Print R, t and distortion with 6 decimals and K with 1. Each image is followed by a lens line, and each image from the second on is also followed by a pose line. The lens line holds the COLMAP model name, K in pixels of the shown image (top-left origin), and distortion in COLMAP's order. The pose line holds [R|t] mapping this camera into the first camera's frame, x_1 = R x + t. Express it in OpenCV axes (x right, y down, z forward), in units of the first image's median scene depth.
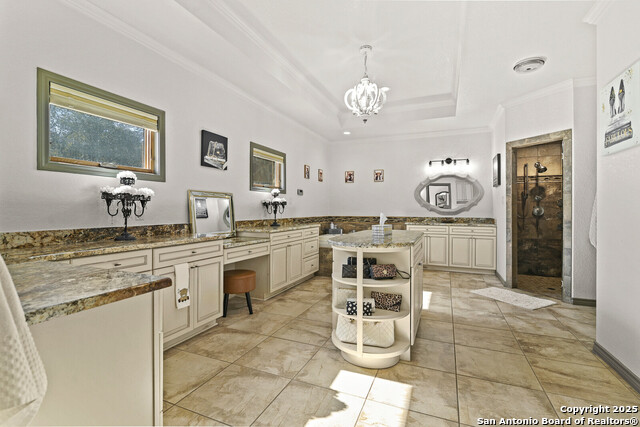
lens RADIAL K [[295.6, 0, 316.9], [0, 295.6, 209.0], [0, 0, 1]] dist [-0.016147, 0.002837]
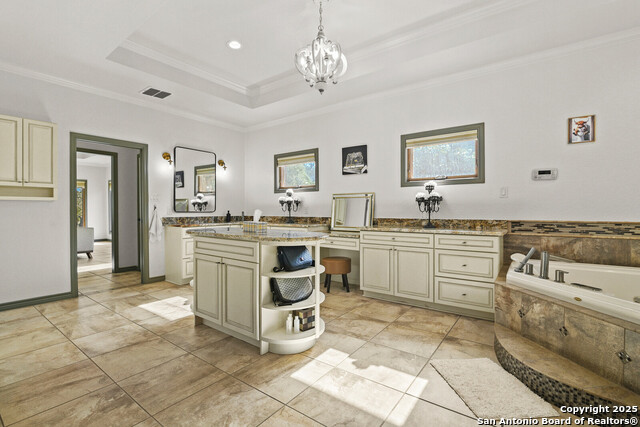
lens RADIAL K [[295.6, 0, 317.9], [0, 295.6, 211.8], [0, 0, 1]] dist [-0.016147, 0.002837]
pose [[-0.229216, 0.007299, -0.973348, 0.764928], [0.004747, 0.999968, 0.006380, 0.009260], [0.973364, -0.003158, -0.229244, 0.968915]]
